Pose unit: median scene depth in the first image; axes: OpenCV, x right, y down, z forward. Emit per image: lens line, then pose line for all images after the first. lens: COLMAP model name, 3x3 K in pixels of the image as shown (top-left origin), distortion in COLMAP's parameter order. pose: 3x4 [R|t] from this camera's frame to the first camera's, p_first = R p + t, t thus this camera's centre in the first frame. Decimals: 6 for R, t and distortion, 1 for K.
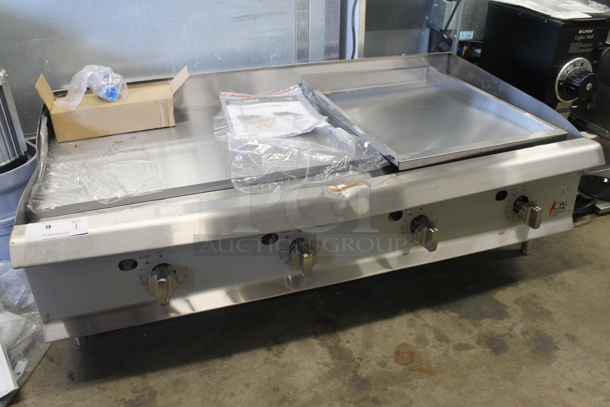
lens RADIAL K [[513.4, 0, 305.0], [0, 513.4, 203.5], [0, 0, 1]] dist [-0.173879, 0.158970]
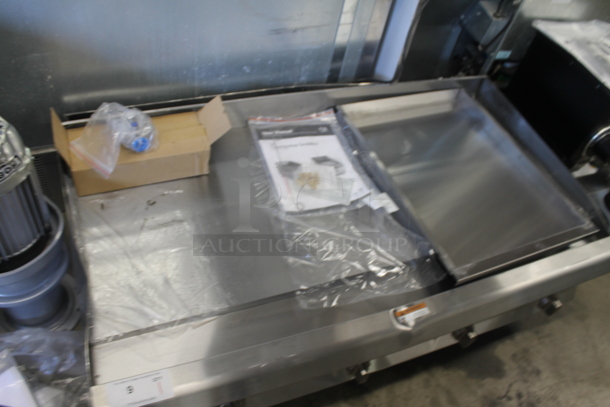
lens RADIAL K [[513.4, 0, 305.0], [0, 513.4, 203.5], [0, 0, 1]] dist [-0.173879, 0.158970]
pose [[0.984056, 0.061159, 0.167015, -0.281130], [-0.109455, 0.948387, 0.297625, -0.469275], [-0.140193, -0.311161, 0.939960, 0.124705]]
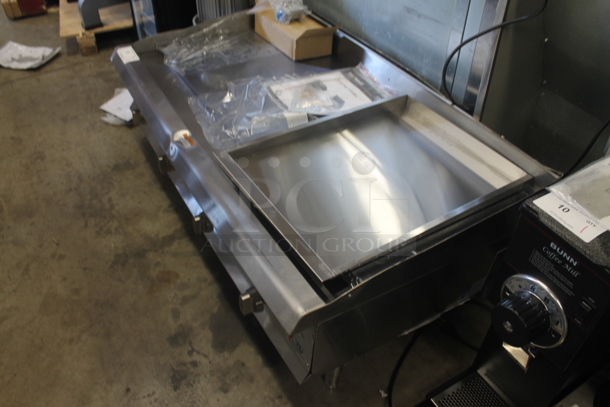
lens RADIAL K [[513.4, 0, 305.0], [0, 513.4, 203.5], [0, 0, 1]] dist [-0.173879, 0.158970]
pose [[0.213674, 0.648492, -0.730617, 1.075746], [-0.520032, 0.708624, 0.476884, -0.618394], [0.826989, 0.278047, 0.488651, 0.599139]]
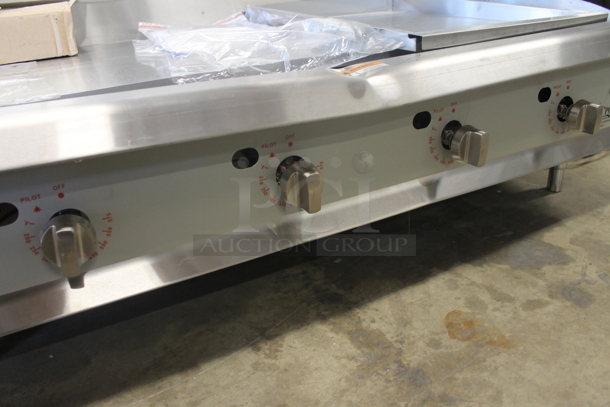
lens RADIAL K [[513.4, 0, 305.0], [0, 513.4, 203.5], [0, 0, 1]] dist [-0.173879, 0.158970]
pose [[0.982649, -0.104252, 0.153405, -0.088918], [0.114043, 0.991871, -0.056445, 0.150288], [-0.146273, 0.072961, 0.986550, 0.355079]]
